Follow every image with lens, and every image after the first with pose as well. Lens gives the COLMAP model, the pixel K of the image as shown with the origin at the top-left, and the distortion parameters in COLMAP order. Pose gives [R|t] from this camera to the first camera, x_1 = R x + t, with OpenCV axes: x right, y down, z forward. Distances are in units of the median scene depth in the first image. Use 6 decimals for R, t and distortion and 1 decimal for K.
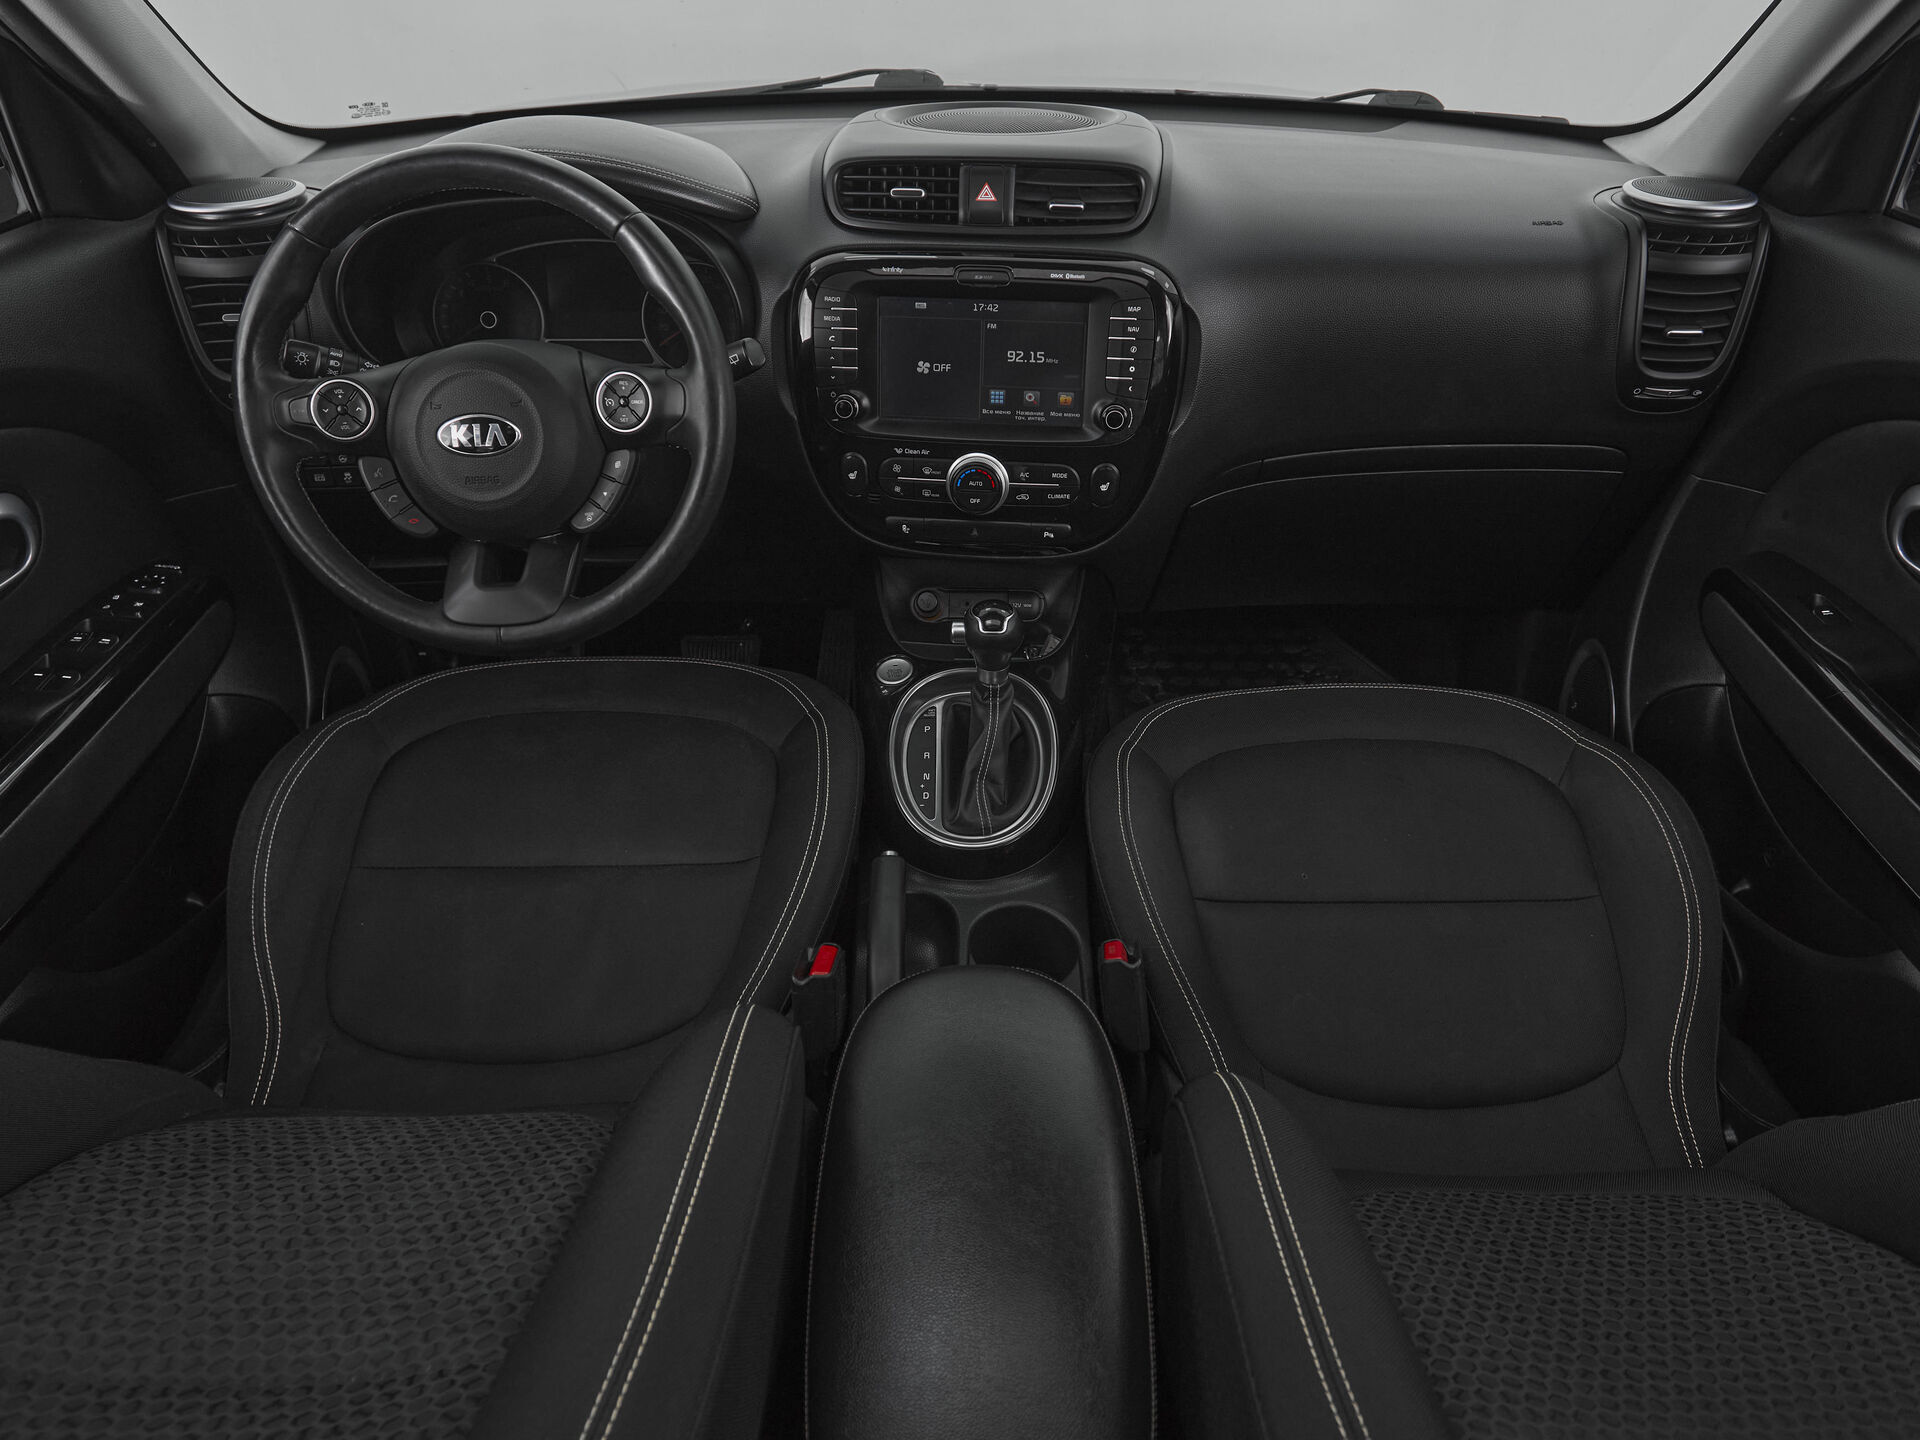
lens RADIAL K [[1126.5, 0, 967.3], [0, 1126.5, 722.5], [0, 0, 1]] dist [-0.002518, 0.002833]
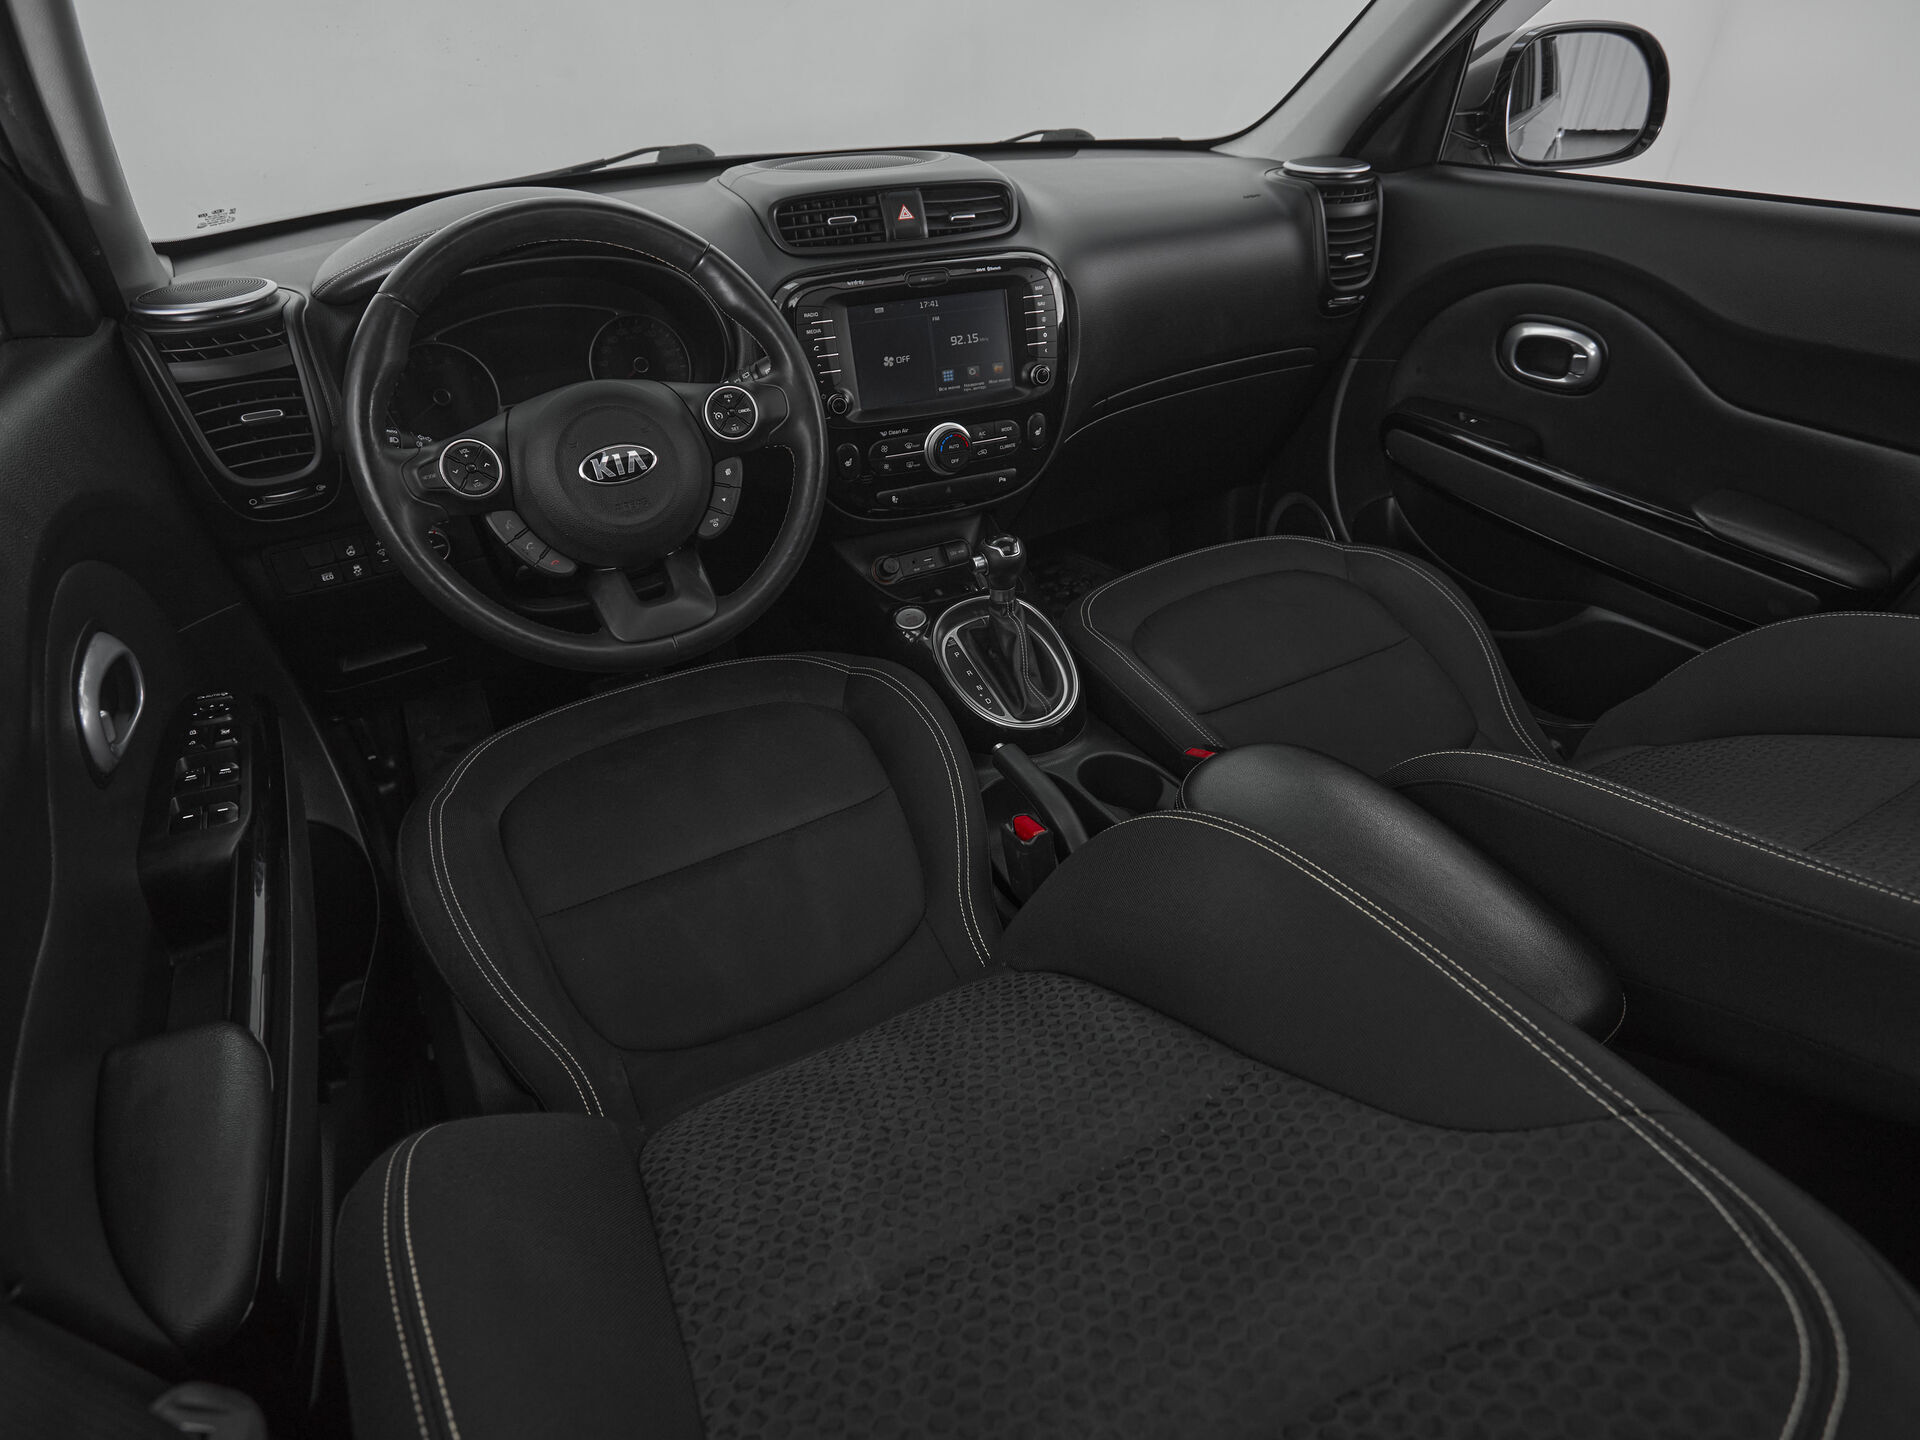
lens RADIAL K [[967.5, 0, 915.9], [0, 967.5, 718.6], [0, 0, 1]] dist [0.000863, -0.000657]
pose [[0.895515, -0.283434, 0.343101, -0.483112], [0.290177, 0.956414, 0.032707, 0.025997], [-0.337416, 0.070270, 0.938729, 0.042519]]
